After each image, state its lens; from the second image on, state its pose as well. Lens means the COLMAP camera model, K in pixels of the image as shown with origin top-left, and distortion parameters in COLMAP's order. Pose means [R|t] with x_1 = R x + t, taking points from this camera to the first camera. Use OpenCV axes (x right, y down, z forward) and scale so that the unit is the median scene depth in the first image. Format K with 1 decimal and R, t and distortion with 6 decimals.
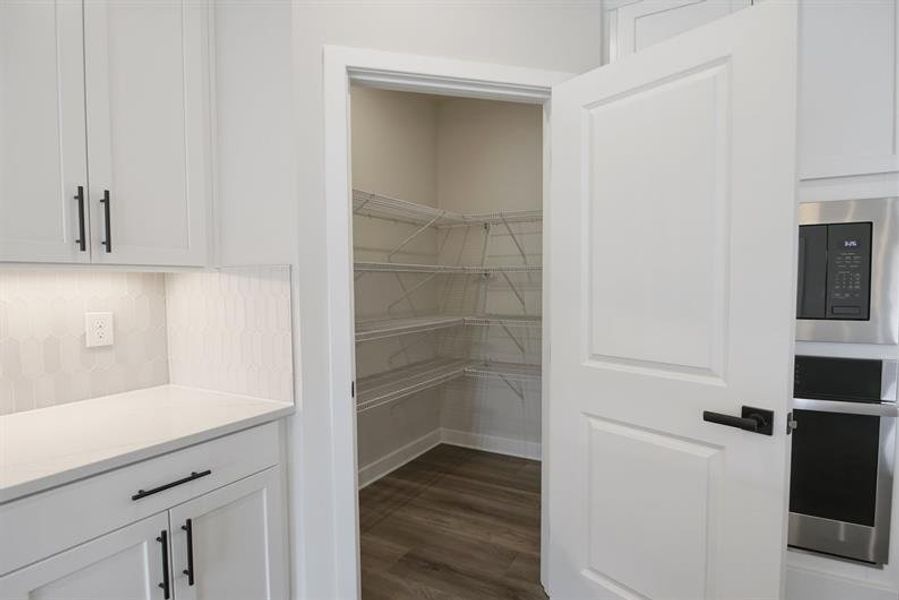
lens RADIAL K [[489.4, 0, 450.3], [0, 489.4, 305.7], [0, 0, 1]] dist [-0.000531, -0.002499]
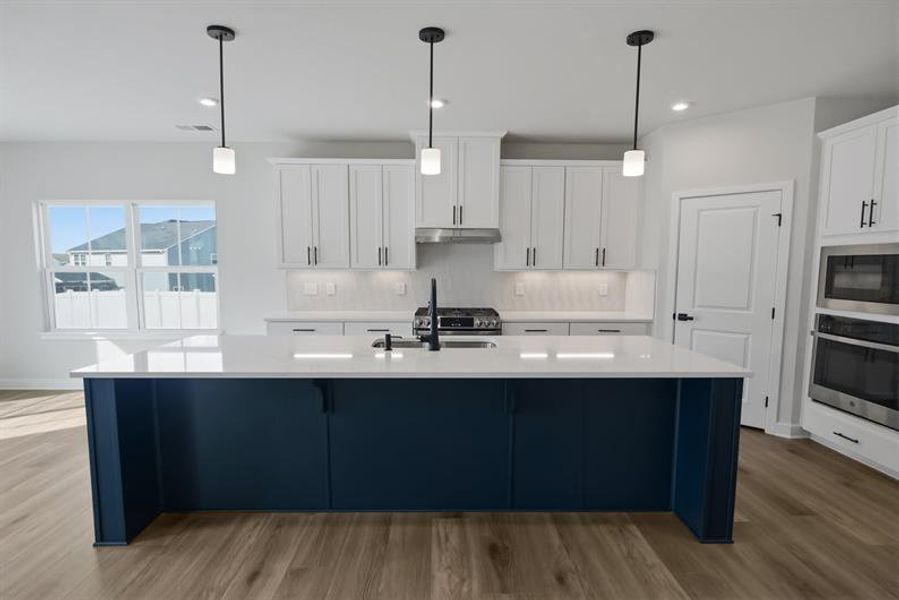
lens RADIAL K [[489.4, 0, 450.3], [0, 489.4, 305.8], [0, 0, 1]] dist [-0.000531, -0.002499]
pose [[0.466426, 0.082982, -0.880659, 1.878689], [-0.047567, 0.996502, 0.068705, -0.016293], [0.883280, 0.009844, 0.468742, -1.587720]]
